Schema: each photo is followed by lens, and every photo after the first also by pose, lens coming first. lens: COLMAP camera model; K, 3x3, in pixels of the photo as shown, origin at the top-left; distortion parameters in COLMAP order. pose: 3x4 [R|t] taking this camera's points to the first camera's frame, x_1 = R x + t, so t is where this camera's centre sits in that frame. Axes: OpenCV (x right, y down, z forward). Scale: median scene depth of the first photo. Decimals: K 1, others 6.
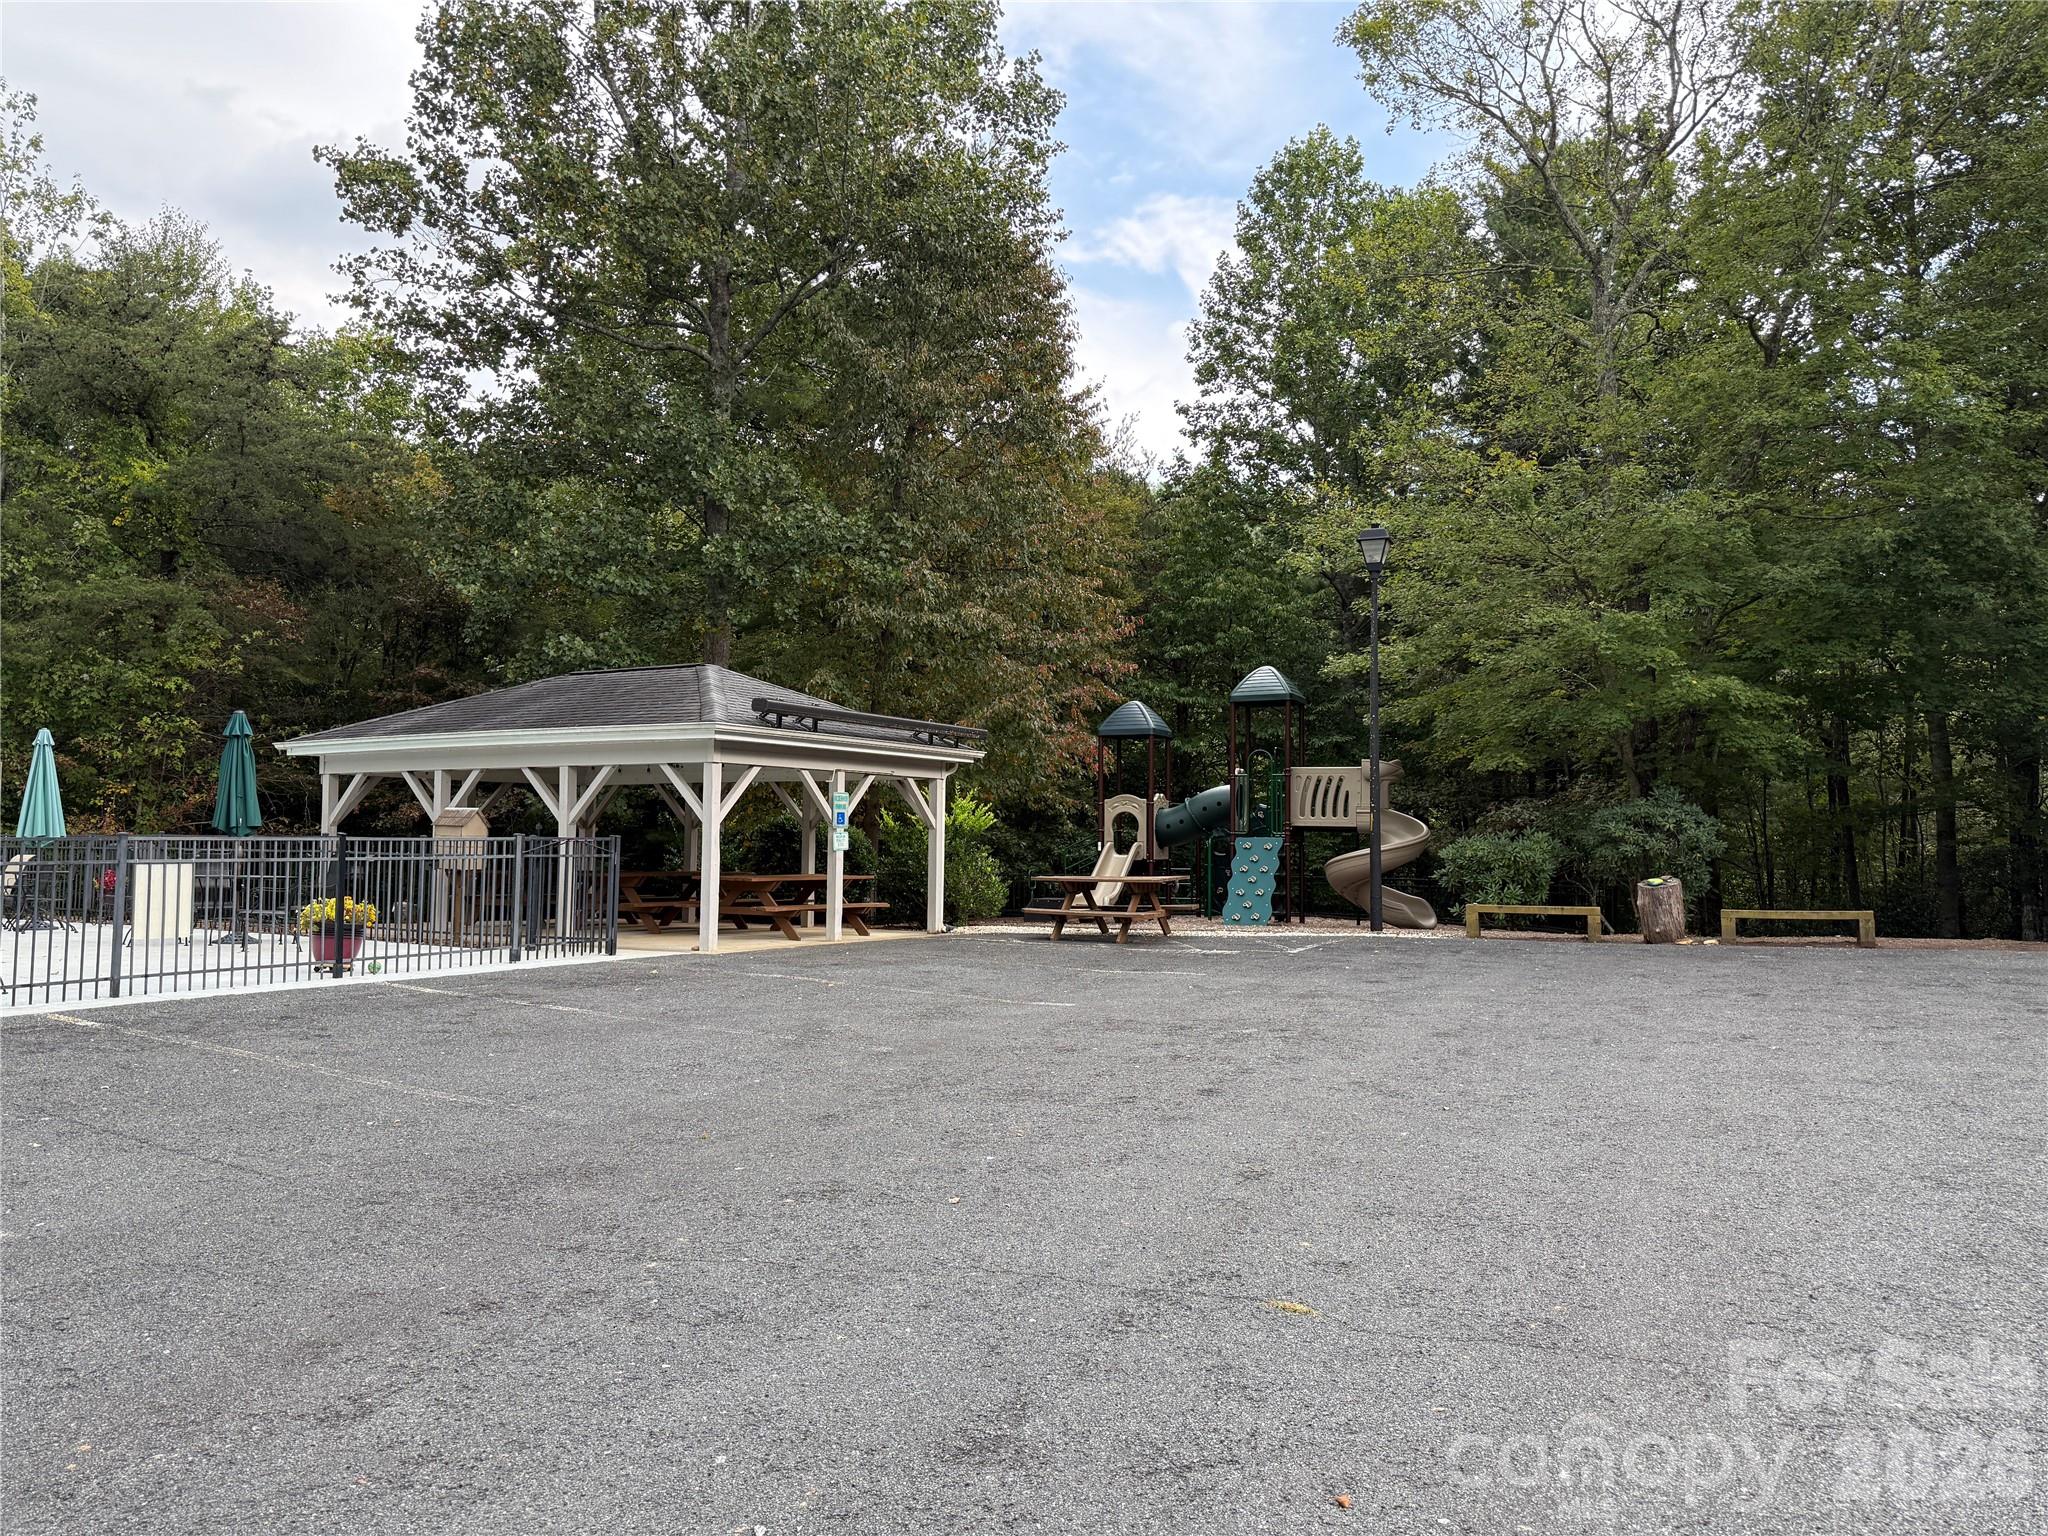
lens RADIAL K [[1413.9, 0, 1024.0], [0, 1413.9, 768.0], [0, 0, 1]] dist [0.152493, -0.274449]
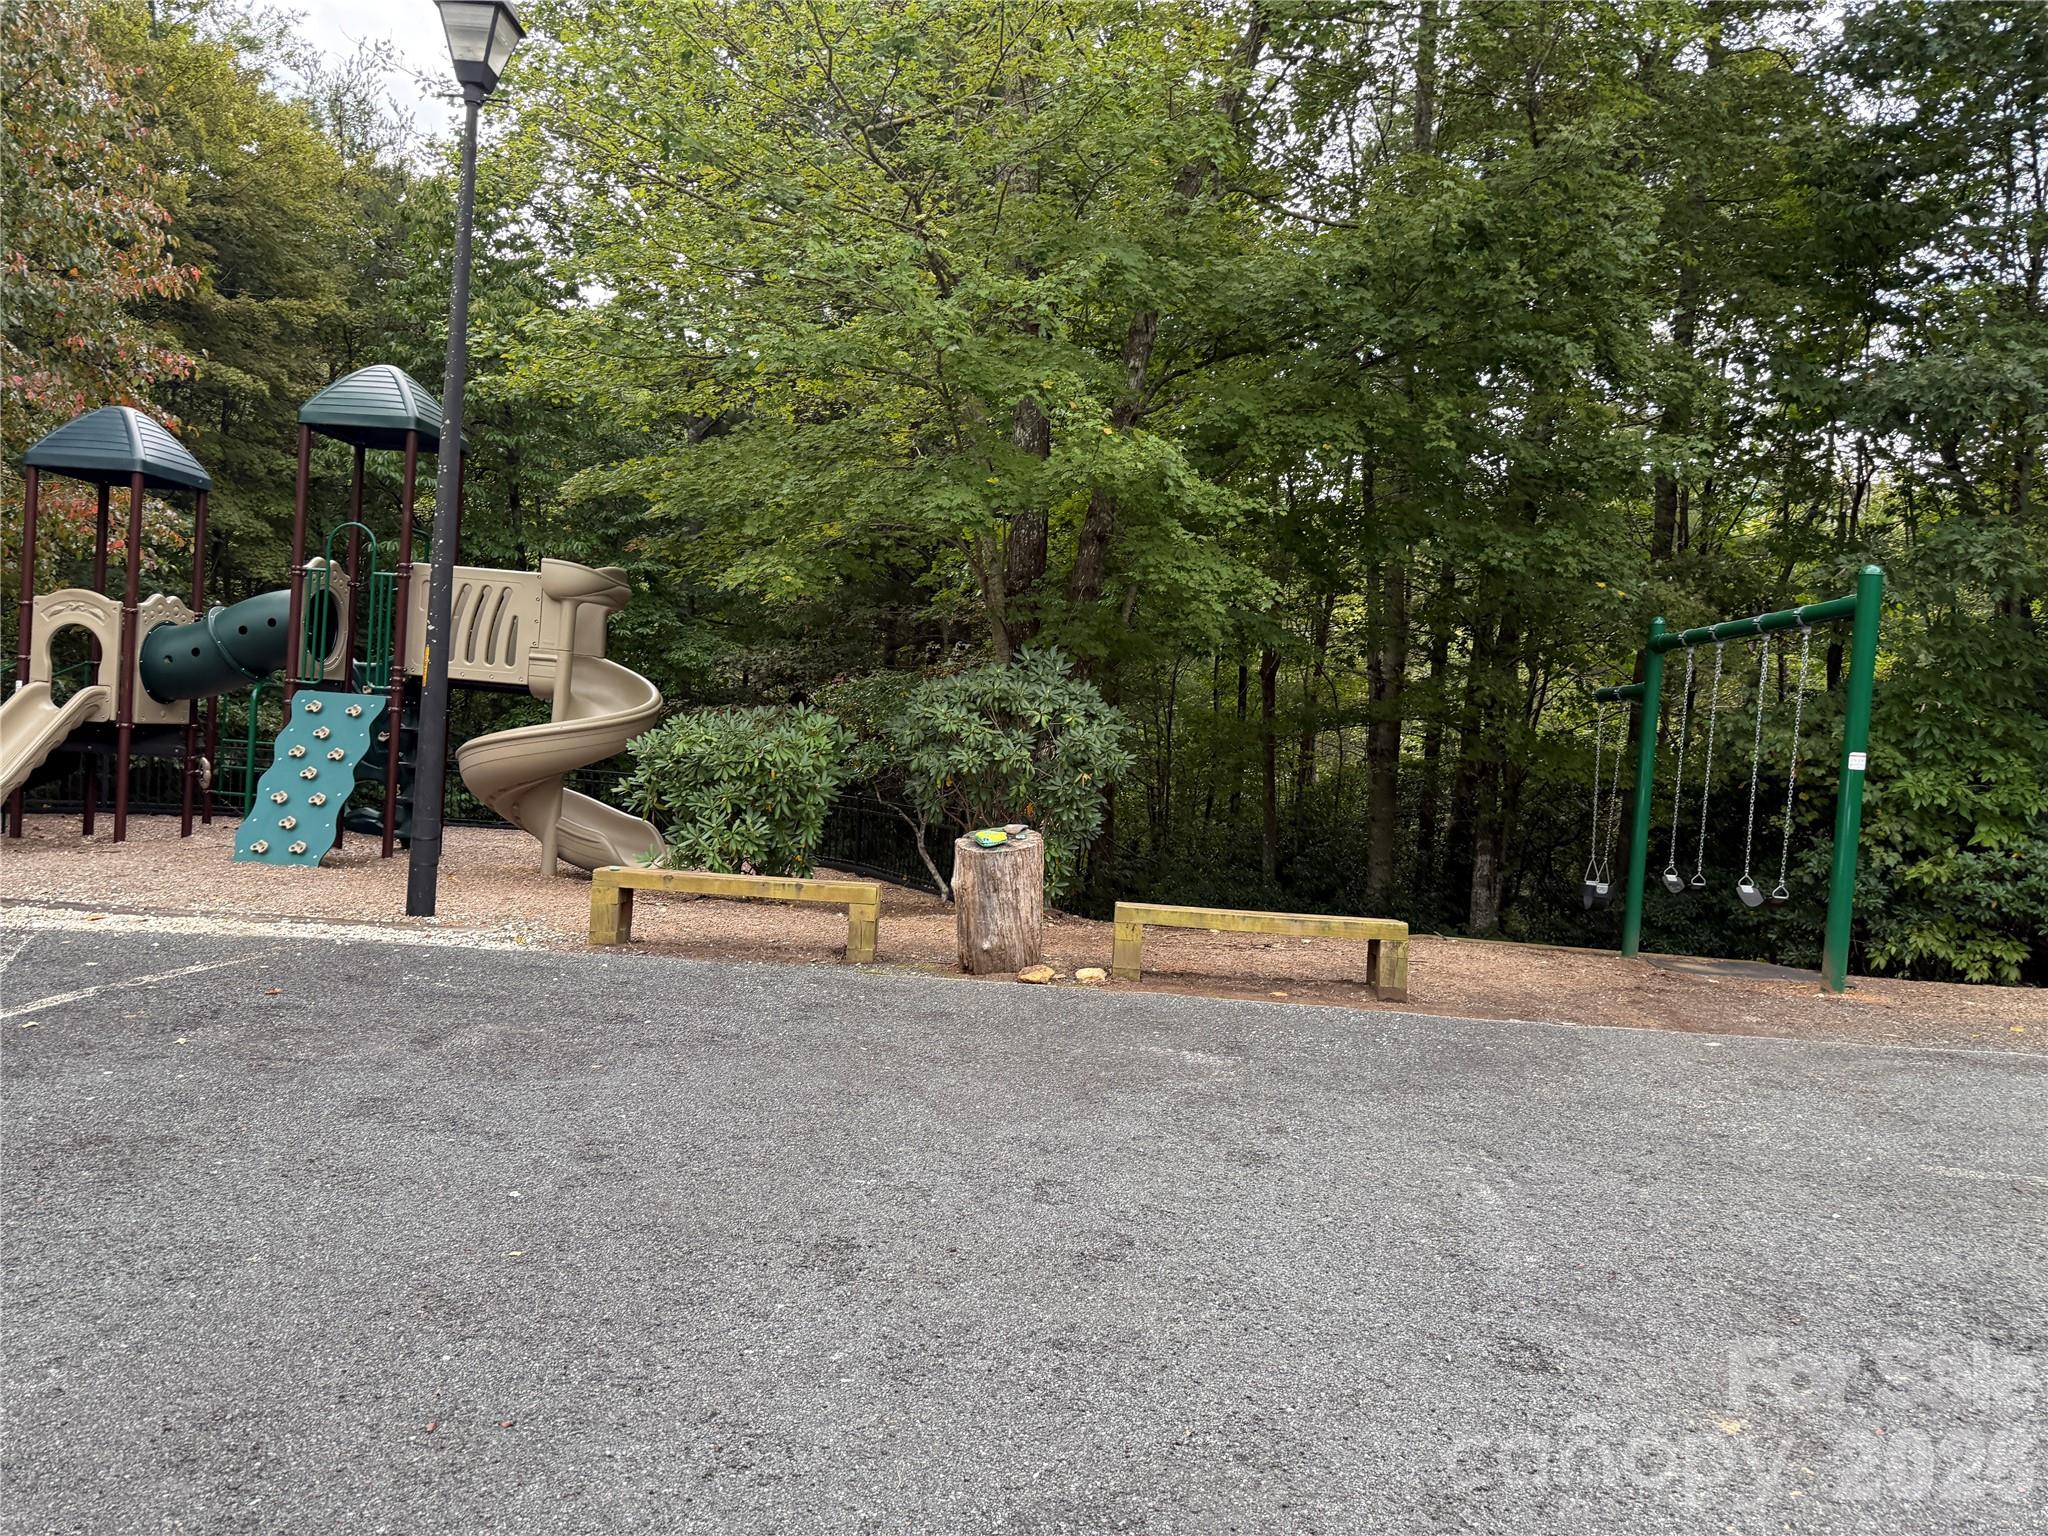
lens RADIAL K [[1413.0, 0, 1035.2], [0, 1413.0, 769.9], [0, 0, 1]] dist [0.104516, -0.137734]
pose [[0.921600, 0.051619, 0.384693, 0.199591], [-0.085738, 0.993708, 0.072063, 0.017708], [-0.378553, -0.099396, 0.920227, 0.421617]]
